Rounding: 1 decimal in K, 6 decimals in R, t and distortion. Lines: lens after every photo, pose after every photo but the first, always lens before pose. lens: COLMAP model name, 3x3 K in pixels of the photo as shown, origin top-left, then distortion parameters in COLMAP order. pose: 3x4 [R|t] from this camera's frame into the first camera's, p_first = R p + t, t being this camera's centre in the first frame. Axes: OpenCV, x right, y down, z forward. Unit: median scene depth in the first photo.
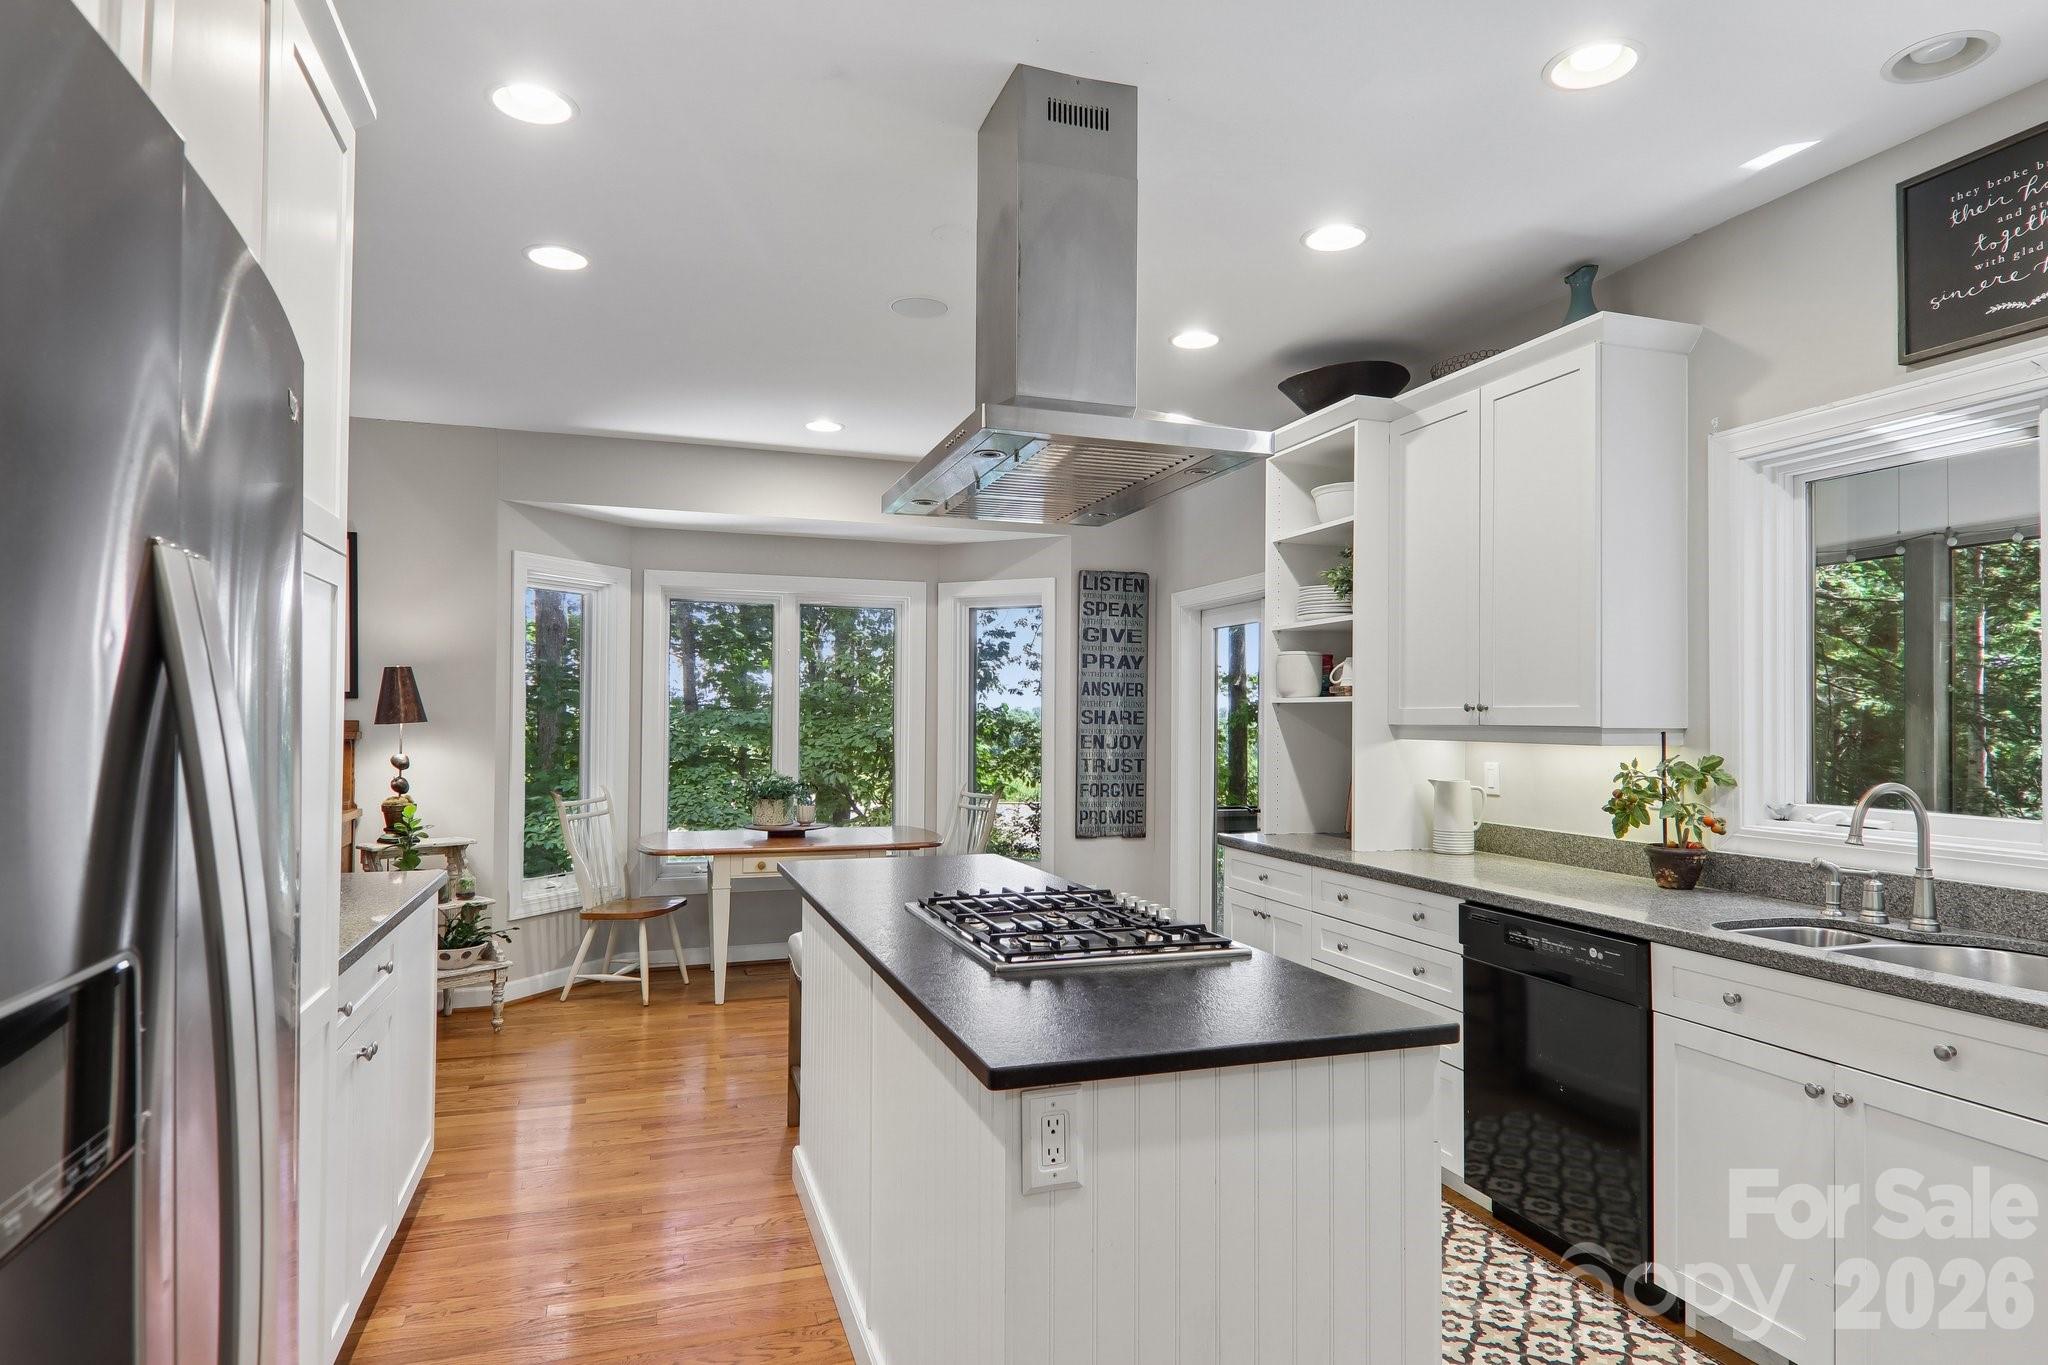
lens RADIAL K [[1130.3, 0, 1026.9], [0, 1130.3, 708.1], [0, 0, 1]] dist [0.002271, 0.000039]
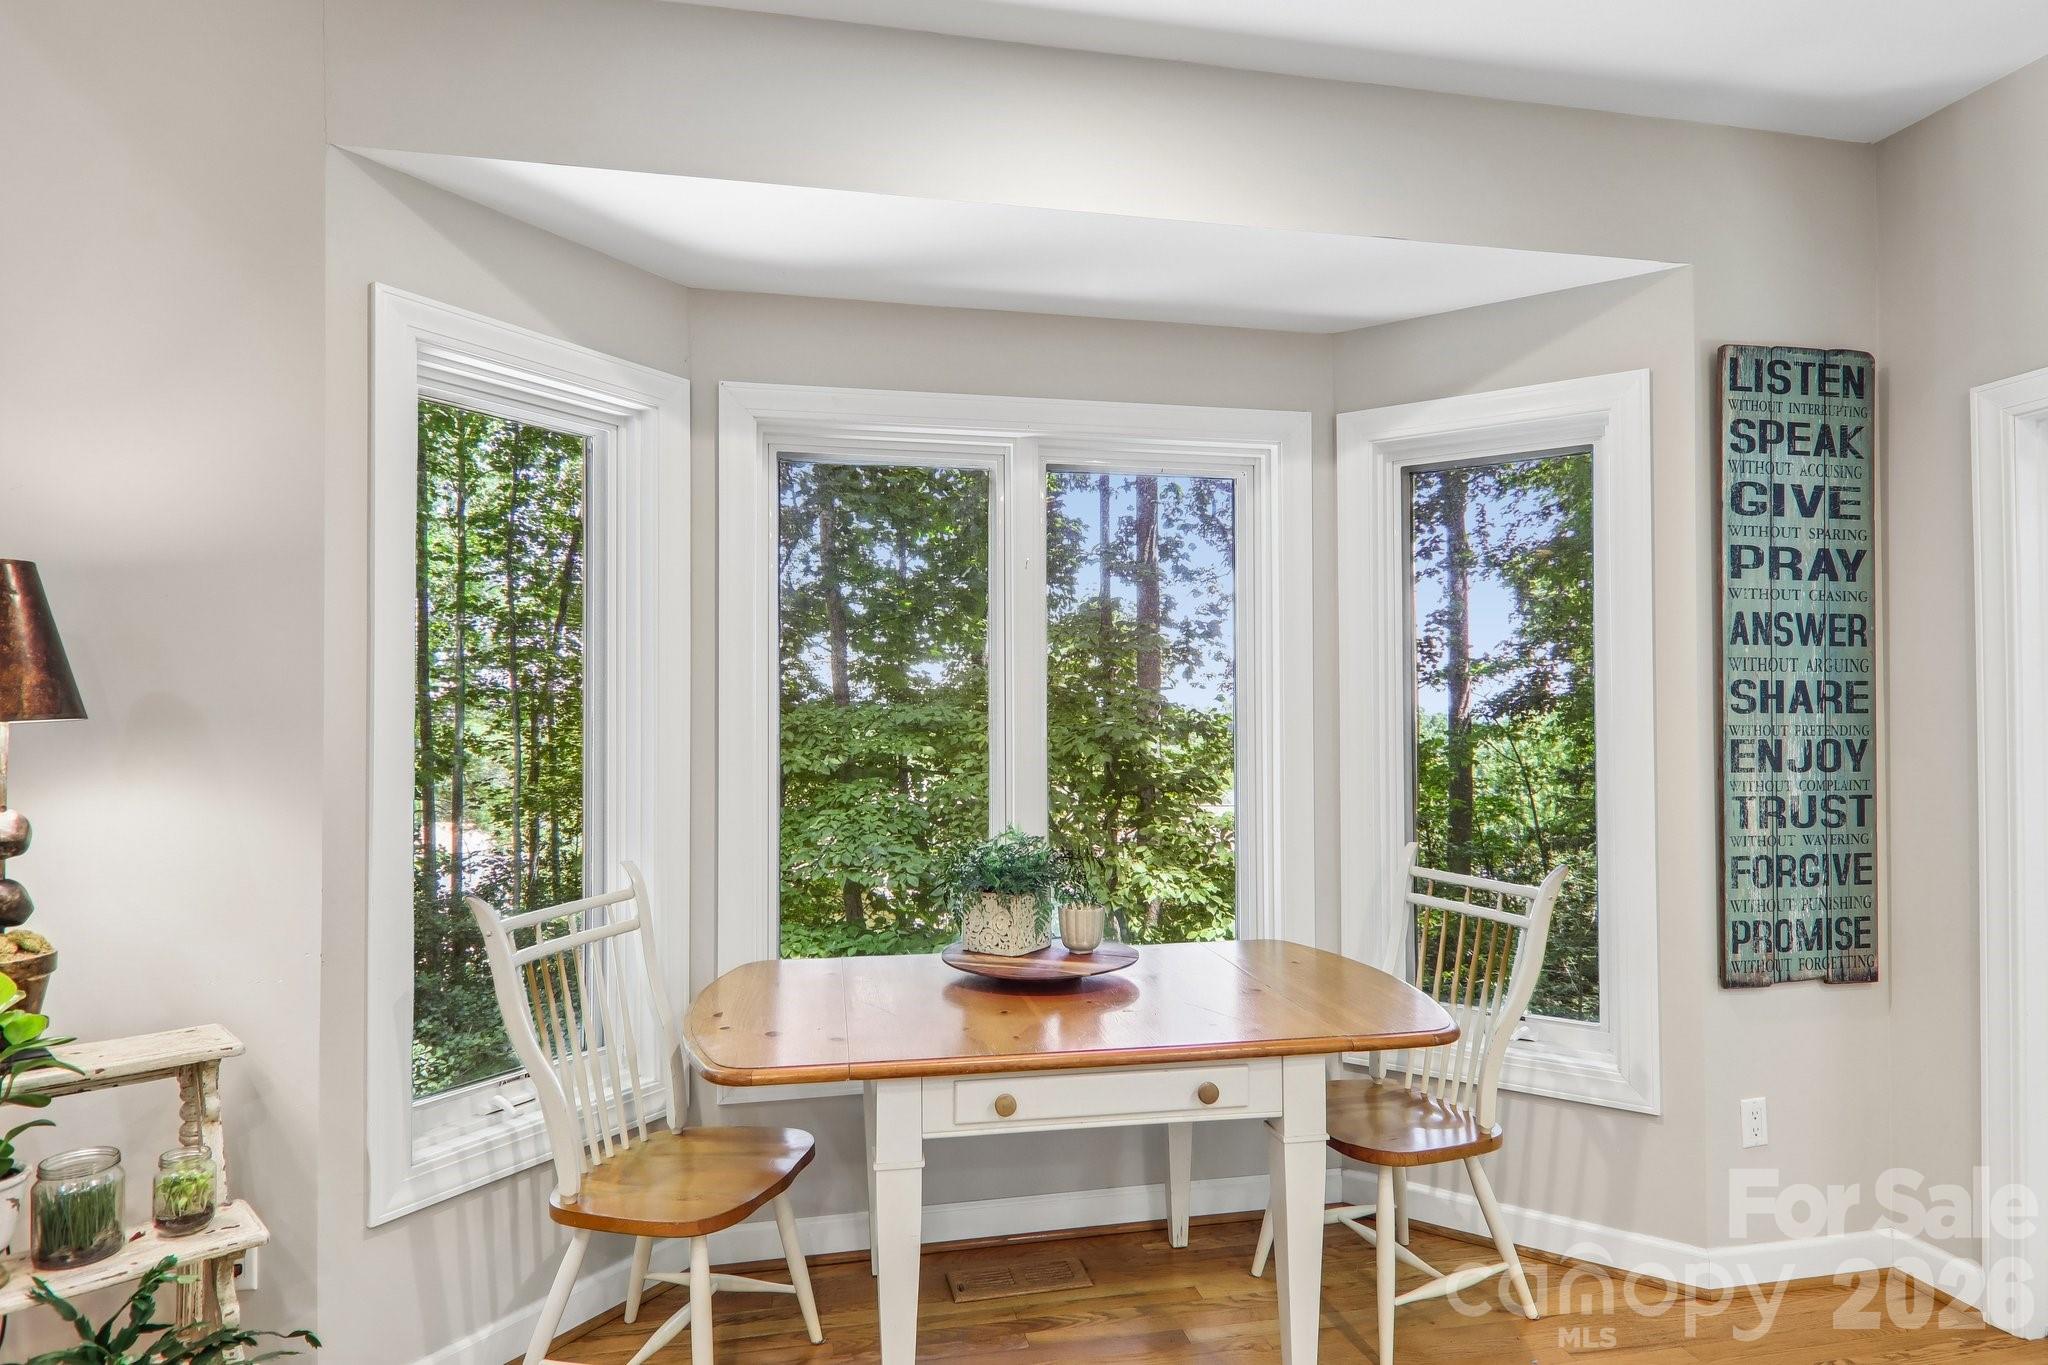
lens RADIAL K [[1130.3, 0, 1026.9], [0, 1130.3, 708.1], [0, 0, 1]] dist [0.002271, 0.000039]
pose [[0.991327, -0.010777, -0.130979, -0.153393], [0.010900, 0.999941, 0.000227, 0.009320], [0.130969, -0.001653, 0.991385, 0.548617]]
